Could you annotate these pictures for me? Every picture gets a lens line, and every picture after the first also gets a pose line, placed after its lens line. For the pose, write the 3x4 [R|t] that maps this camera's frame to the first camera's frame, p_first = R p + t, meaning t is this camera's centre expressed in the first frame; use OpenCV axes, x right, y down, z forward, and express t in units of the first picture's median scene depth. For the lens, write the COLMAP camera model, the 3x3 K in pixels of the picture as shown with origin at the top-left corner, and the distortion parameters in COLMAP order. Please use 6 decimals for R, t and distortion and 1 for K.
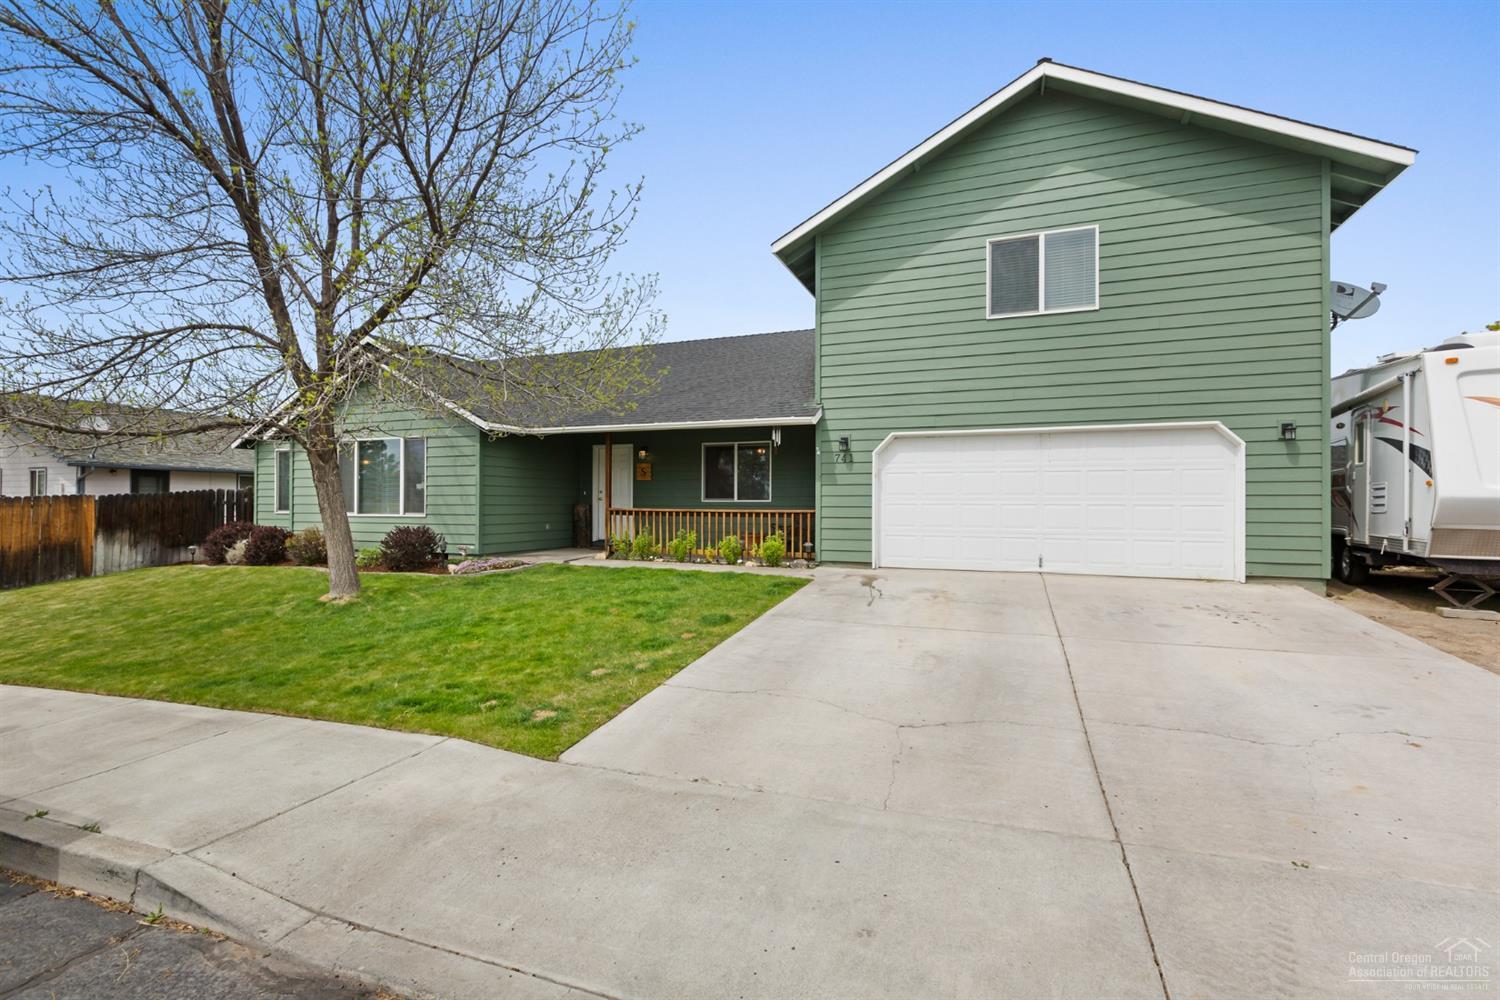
lens RADIAL K [[667.3, 0, 750.0], [0, 667.3, 500.0], [0, 0, 1]] dist [0.000273, 0.000131]
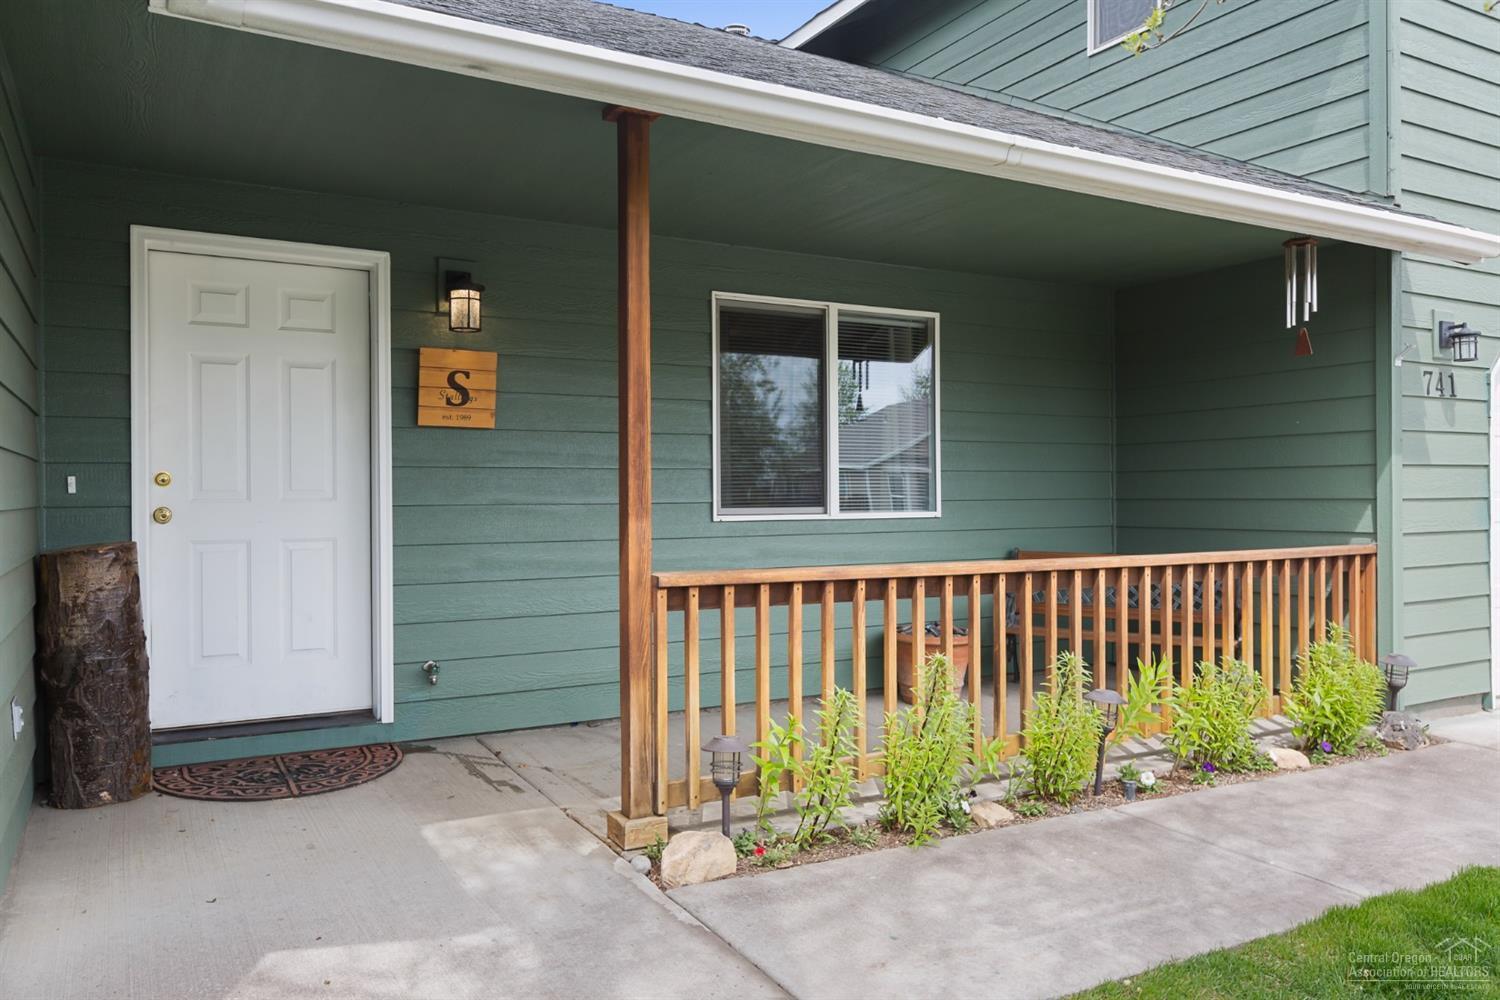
lens RADIAL K [[1096.8, 0, 750.0], [0, 1096.8, 500.0], [0, 0, 1]] dist [0.006895, 0.001861]
pose [[0.633953, -0.004317, 0.773359, -0.448186], [0.005863, 0.999983, 0.000776, -0.007740], [-0.773349, 0.004043, 0.633968, 0.843891]]
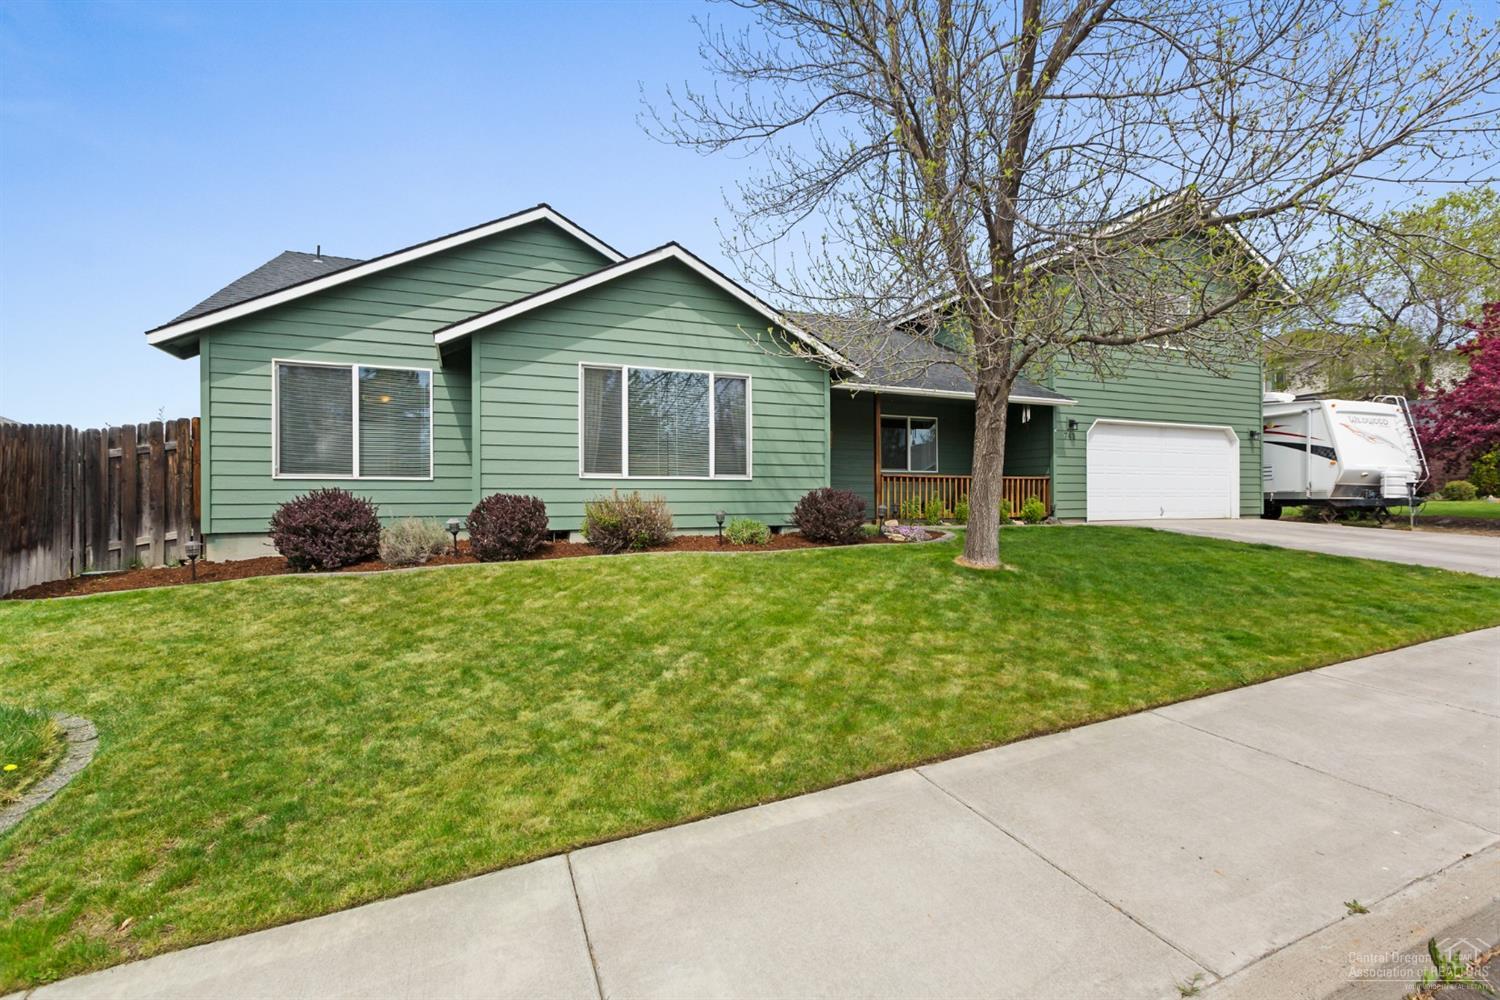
lens RADIAL K [[667.3, 0, 750.0], [0, 667.3, 500.0], [0, 0, 1]] dist [0.000273, 0.000131]
pose [[0.716957, -0.004114, 0.697105, -1.075072], [0.003575, 0.999991, 0.002225, 0.048992], [-0.697108, 0.000897, 0.716965, 0.473949]]
